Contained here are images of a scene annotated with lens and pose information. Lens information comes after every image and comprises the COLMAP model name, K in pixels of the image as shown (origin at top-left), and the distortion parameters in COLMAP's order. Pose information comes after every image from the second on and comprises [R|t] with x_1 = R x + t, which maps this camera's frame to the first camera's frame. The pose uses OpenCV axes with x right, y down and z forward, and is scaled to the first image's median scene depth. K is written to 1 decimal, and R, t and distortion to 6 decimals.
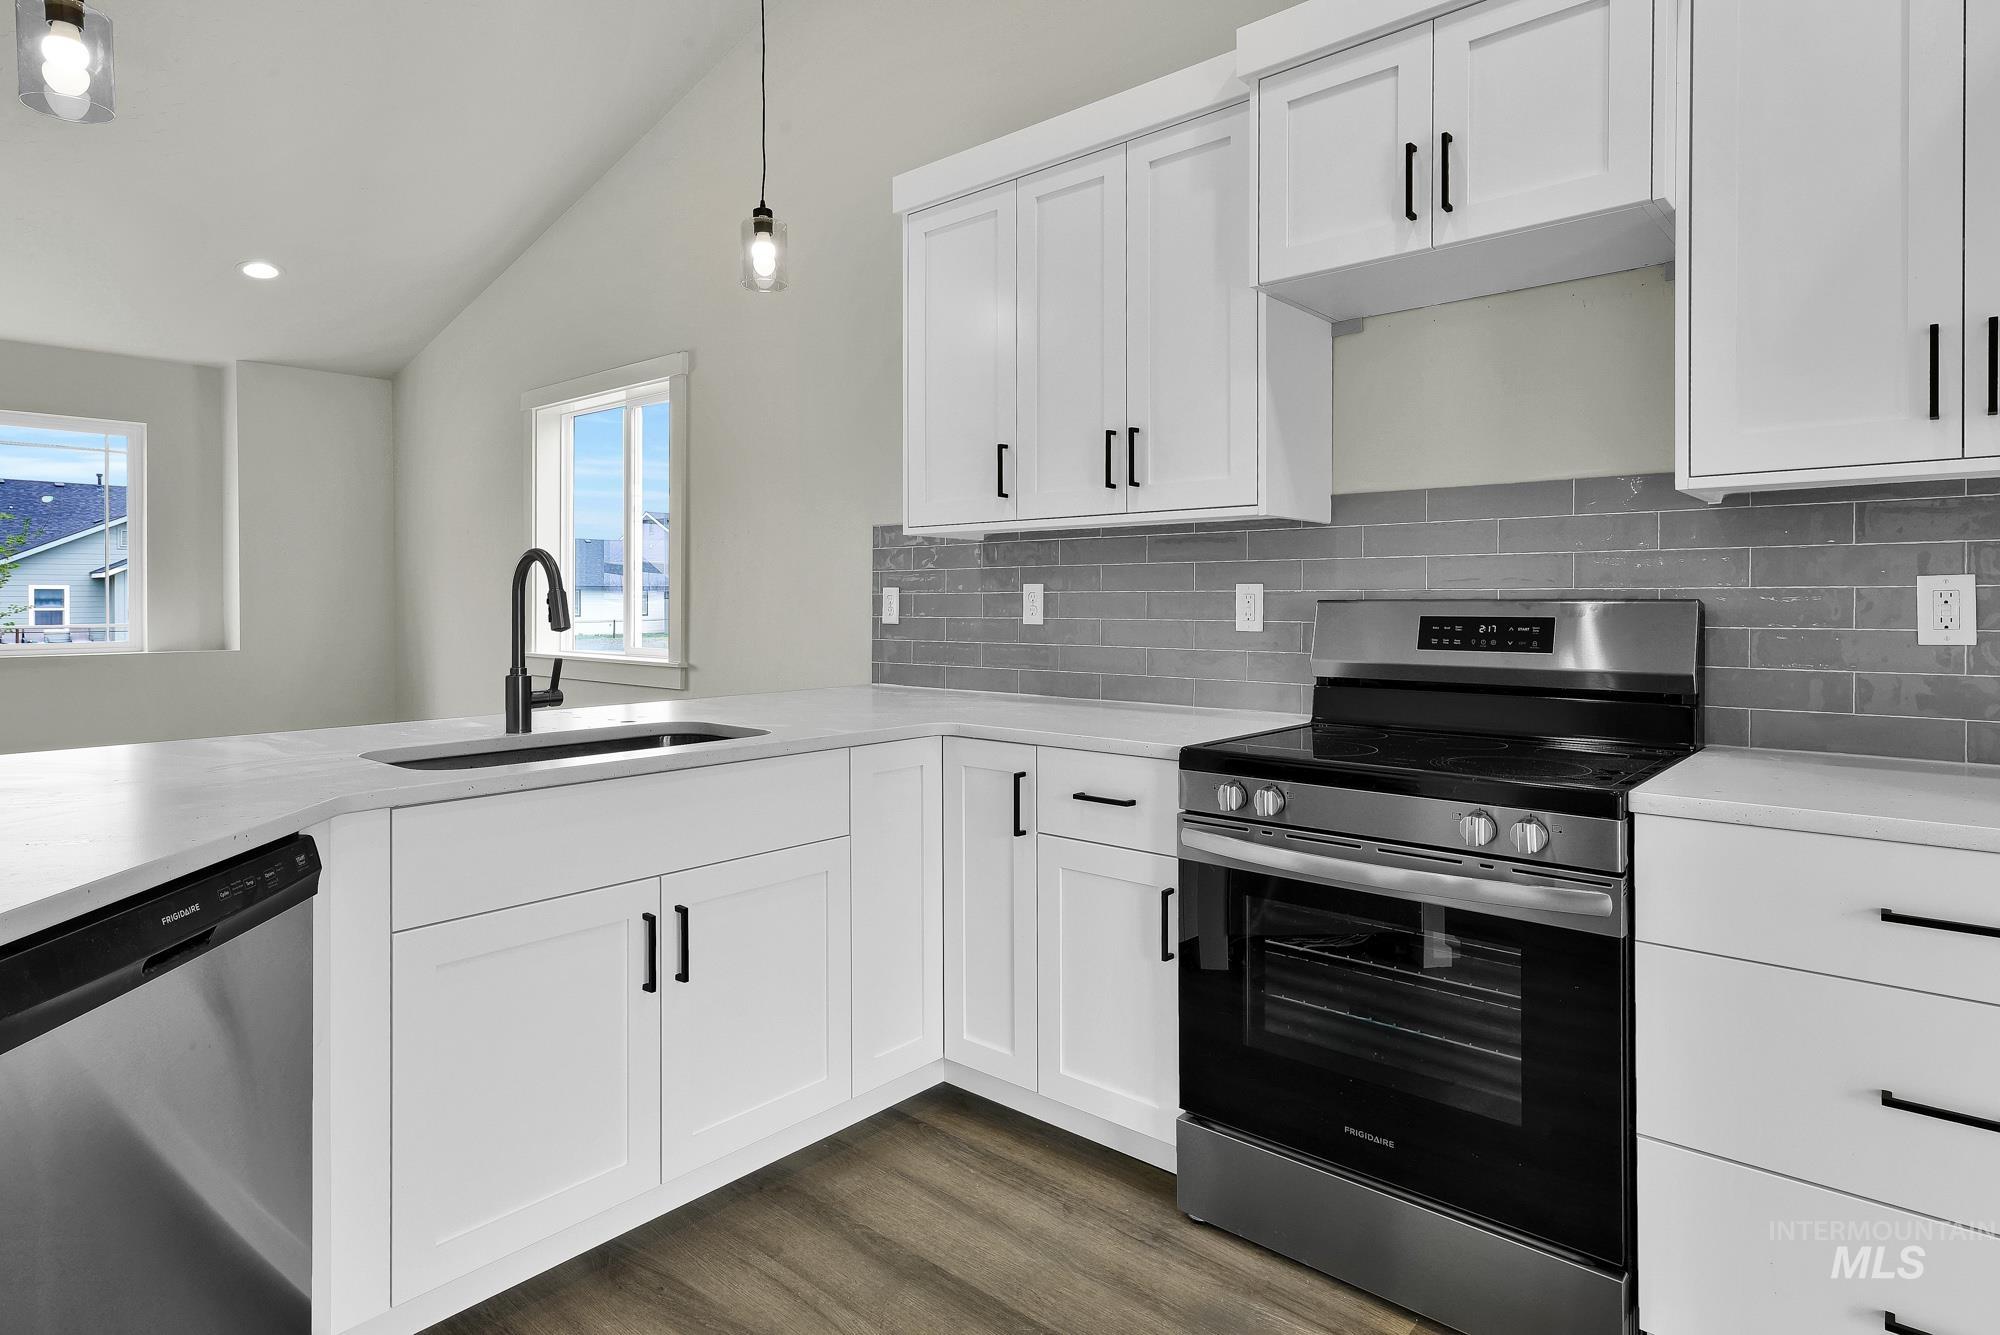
lens RADIAL K [[1088.9, 0, 998.7], [0, 1088.9, 599.2], [0, 0, 1]] dist [0.009566, 0.000915]
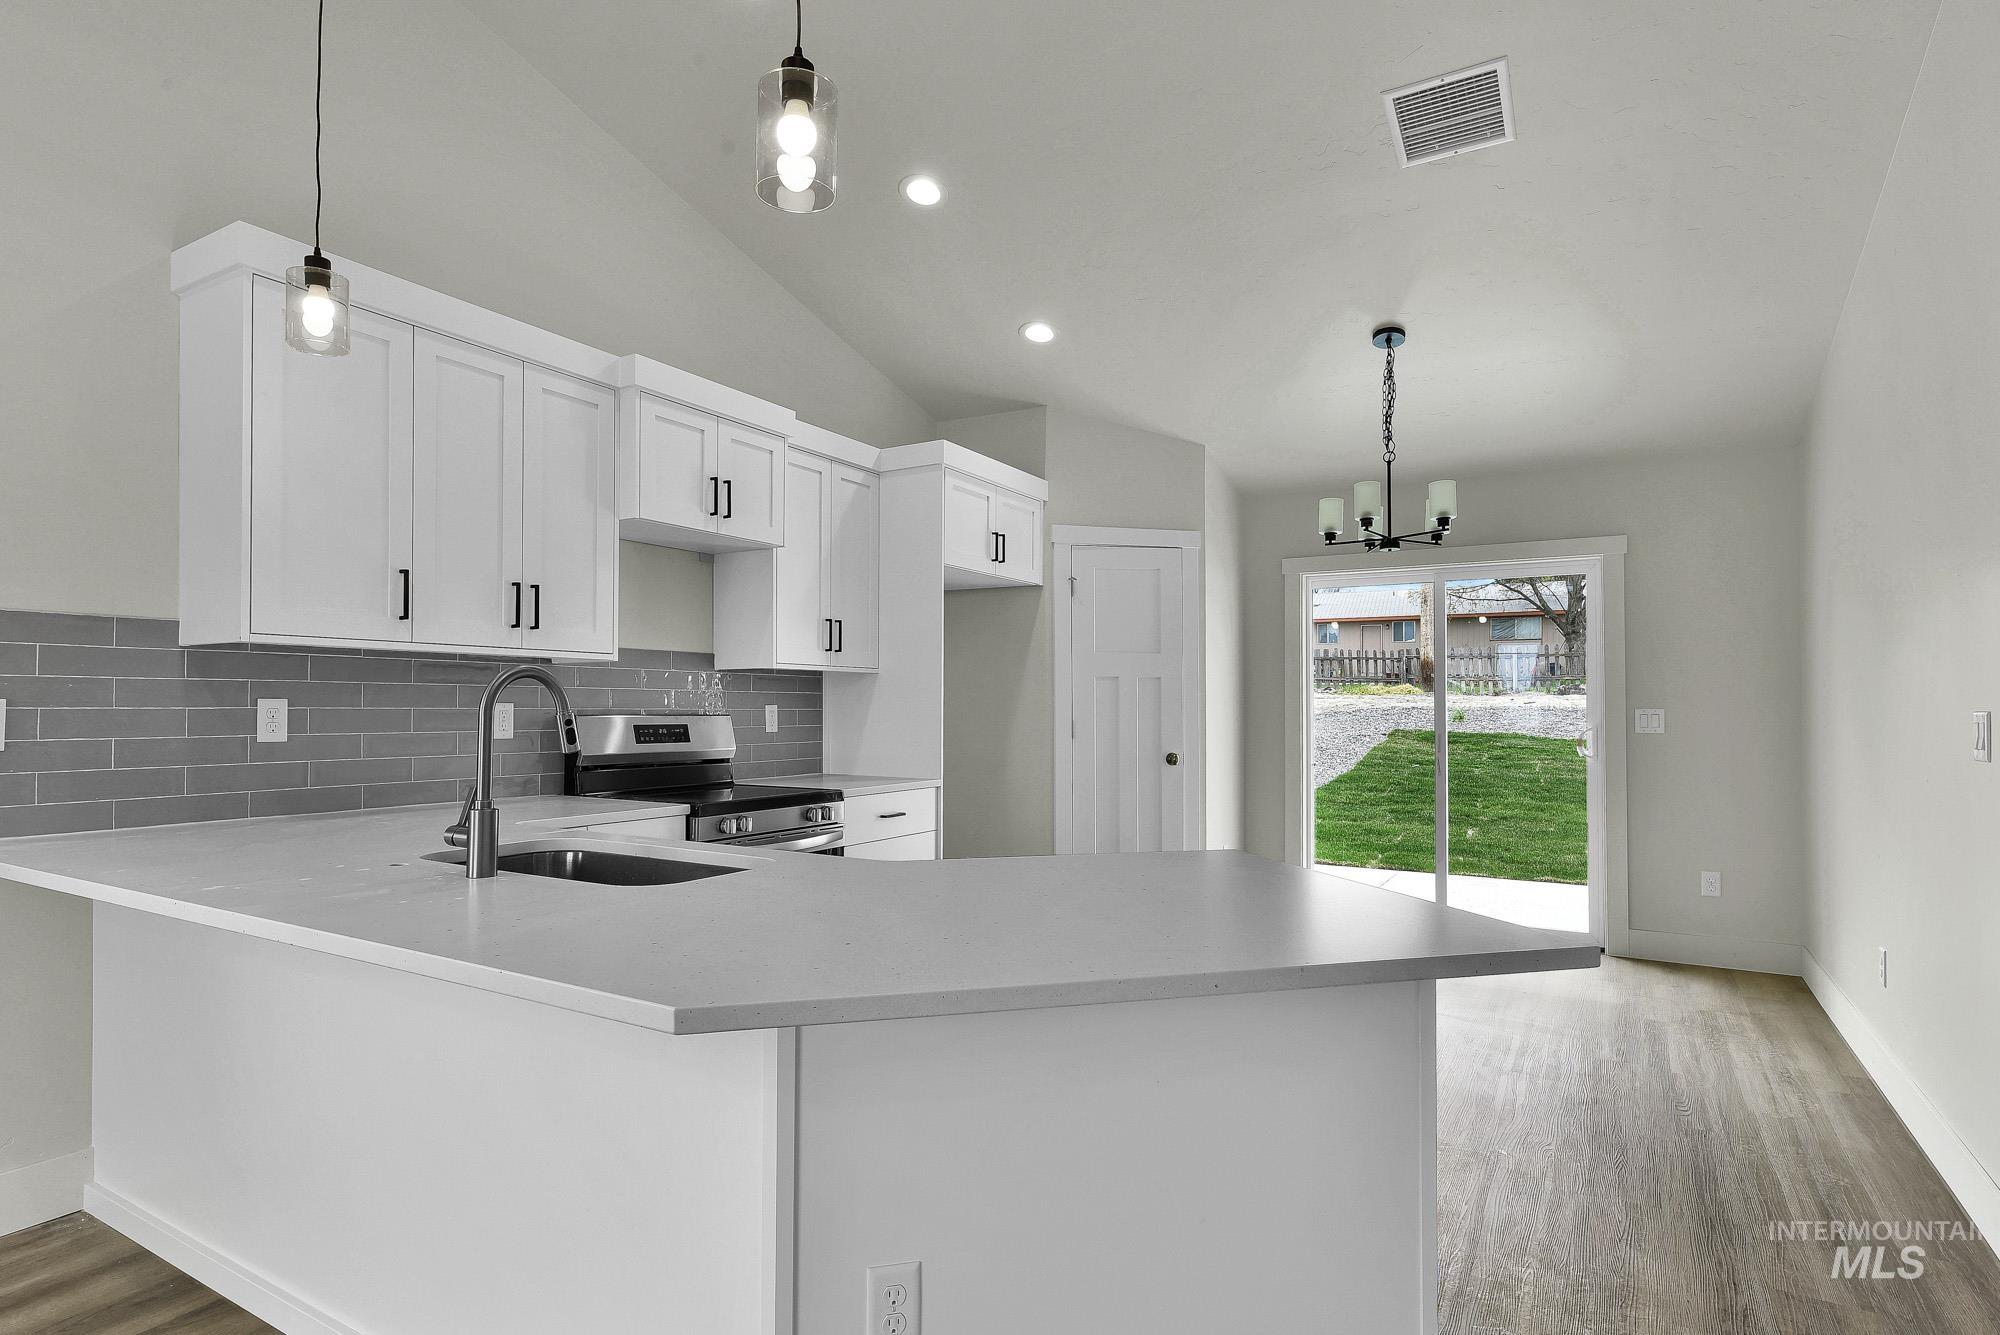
lens RADIAL K [[1051.8, 0, 966.7], [0, 1051.8, 694.6], [0, 0, 1]] dist [0.013173, 0.000059]
pose [[-0.163317, 0.013028, 0.986488, -1.293781], [-0.004581, 0.999892, -0.013963, -0.010733], [-0.986563, -0.006799, -0.163239, 0.741768]]
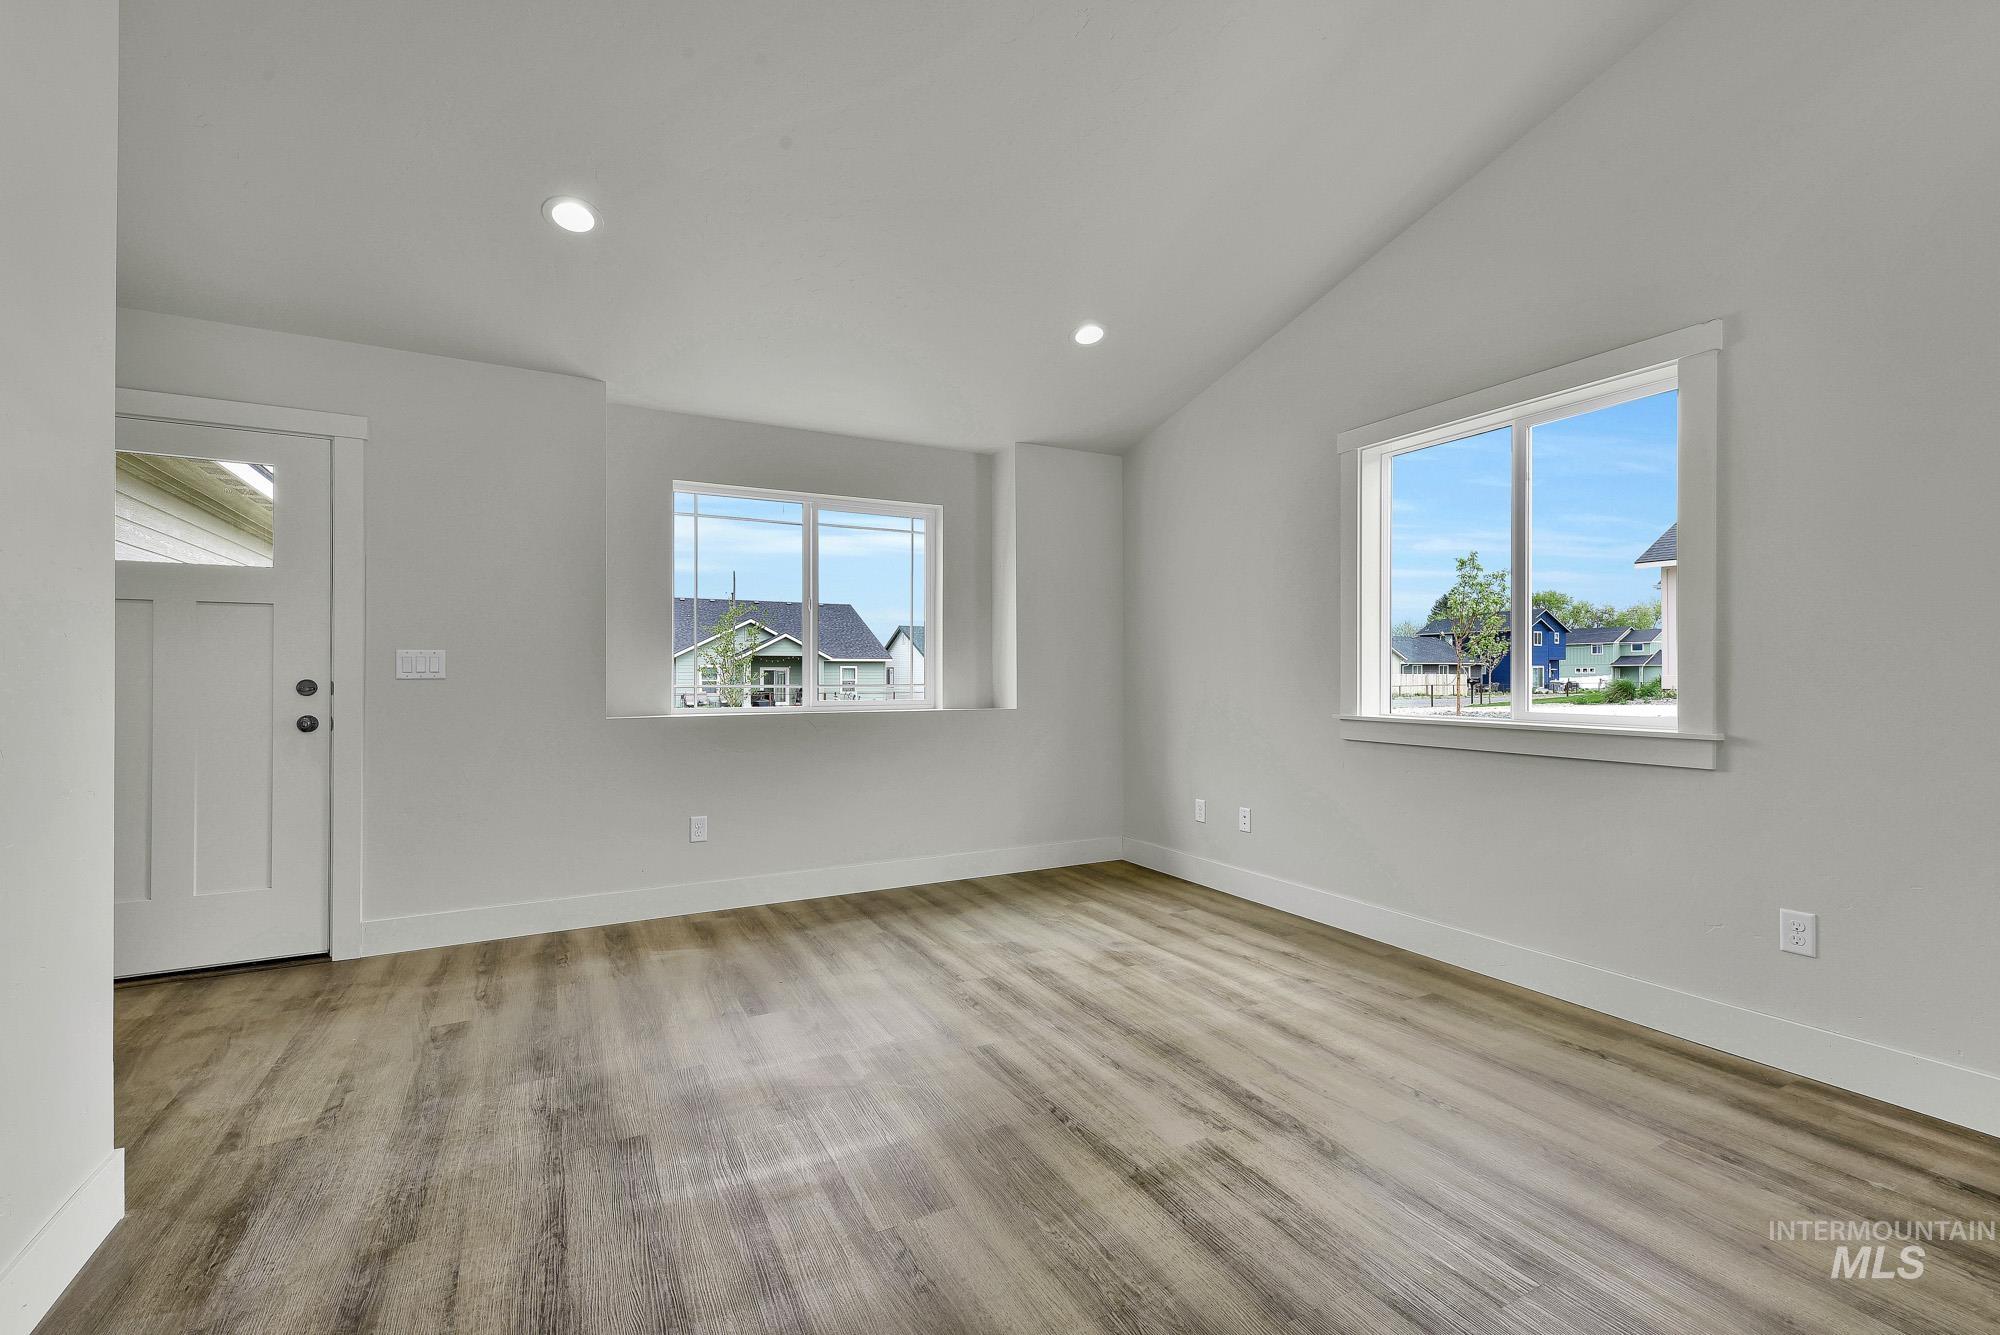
lens RADIAL K [[835.5, 0, 990.9], [0, 835.5, 673.4], [0, 0, 1]] dist [0.003084, 0.000276]
pose [[0.931030, 0.000118, -0.364943, -0.994091], [-0.000566, 0.999999, -0.001120, 0.031816], [0.364943, 0.001249, 0.931029, 0.513071]]
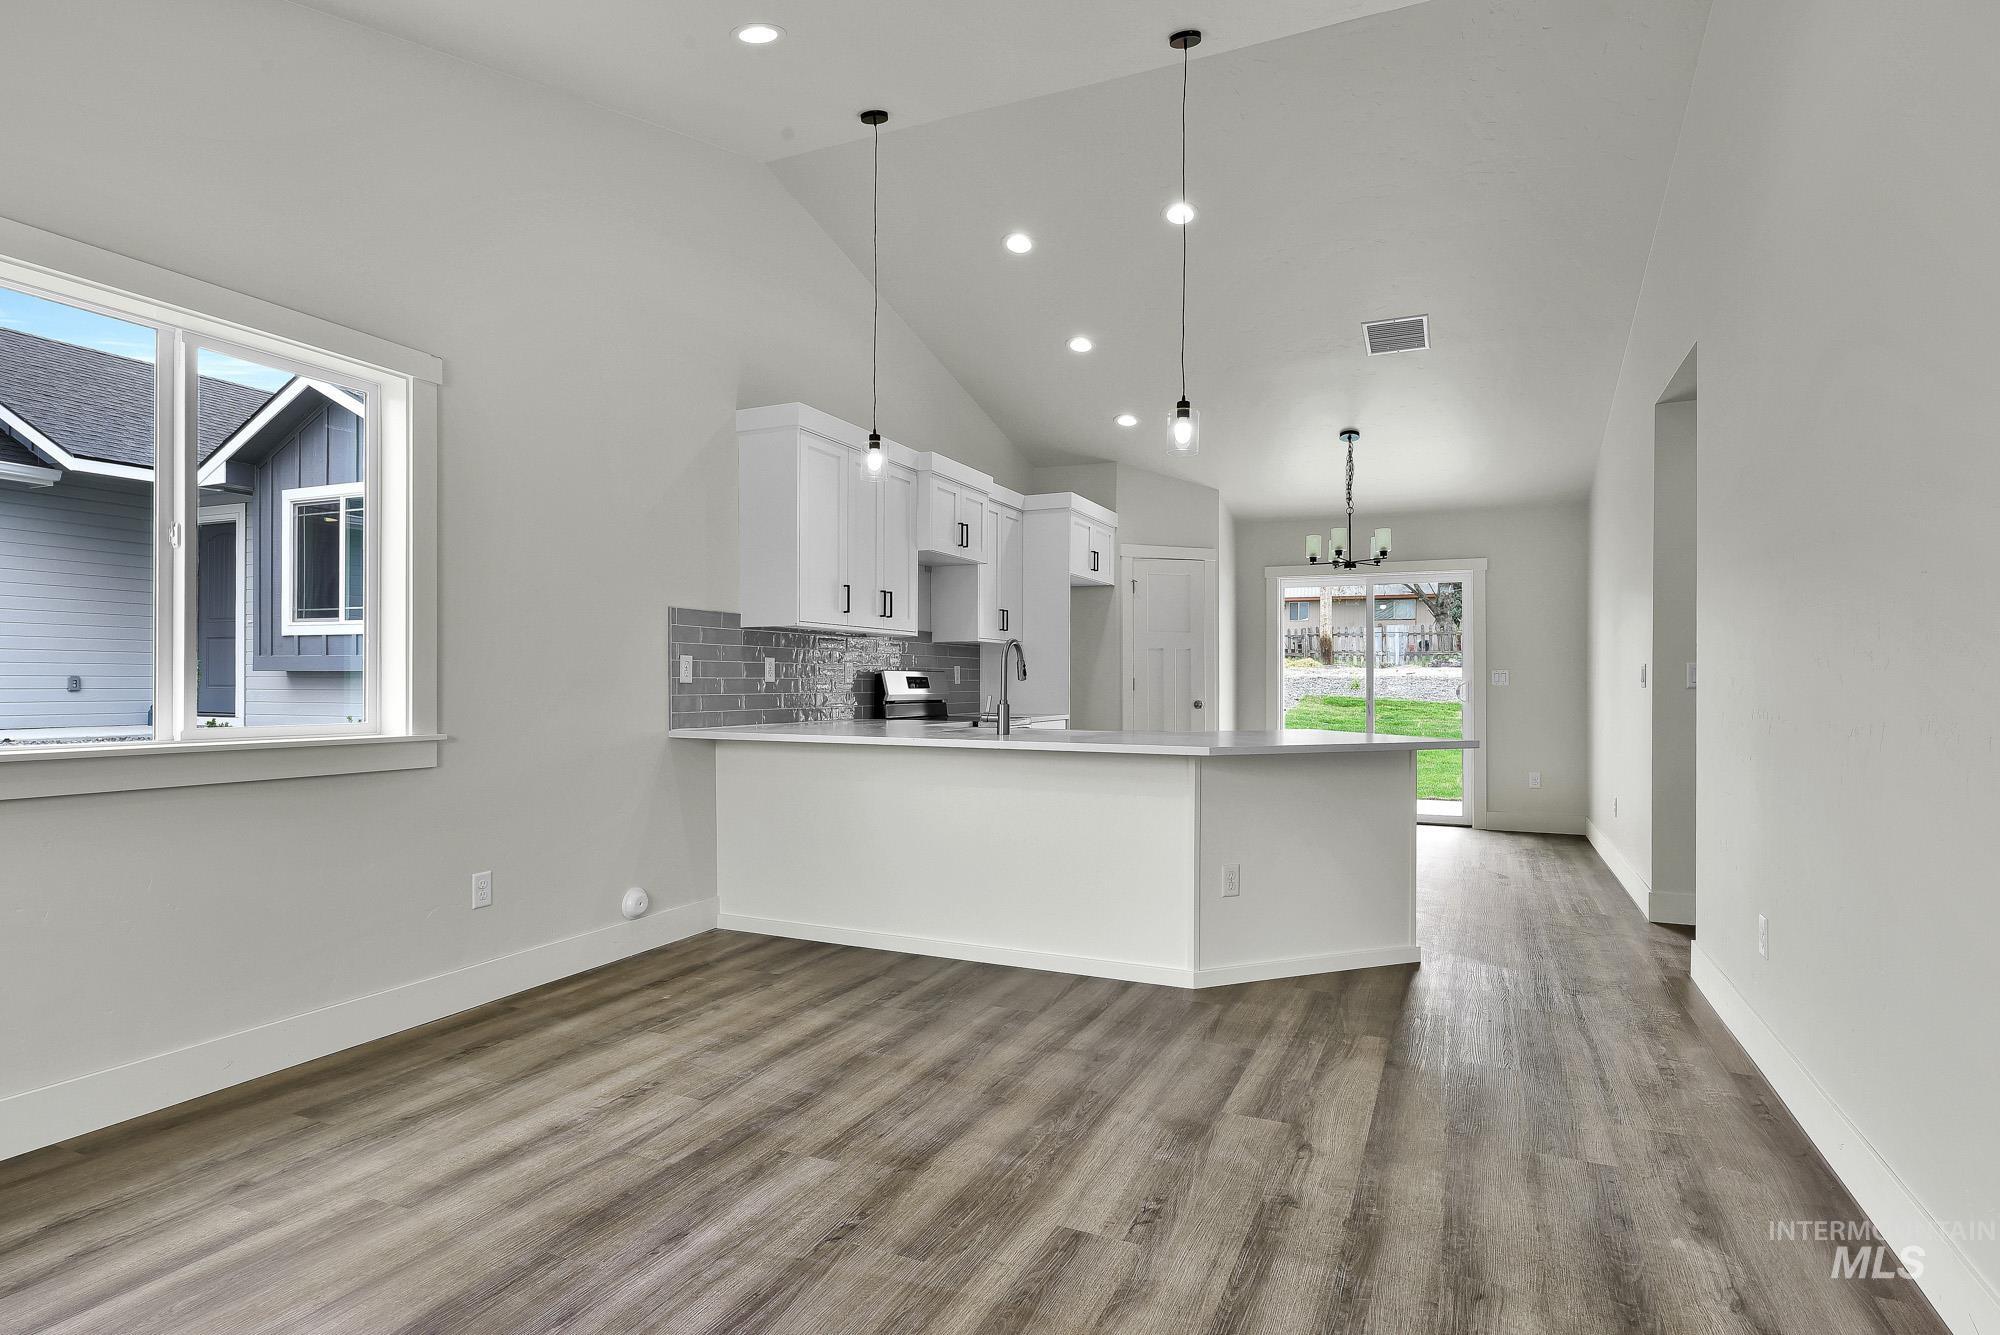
lens RADIAL K [[1045.1, 0, 998.6], [0, 1045.1, 681.0], [0, 0, 1]] dist [-0.003715, 0.000395]
pose [[-0.282448, 0.002246, 0.959280, -2.131785], [-0.003821, 0.999987, -0.003467, 0.034591], [-0.959275, -0.004644, -0.282436, 1.486614]]
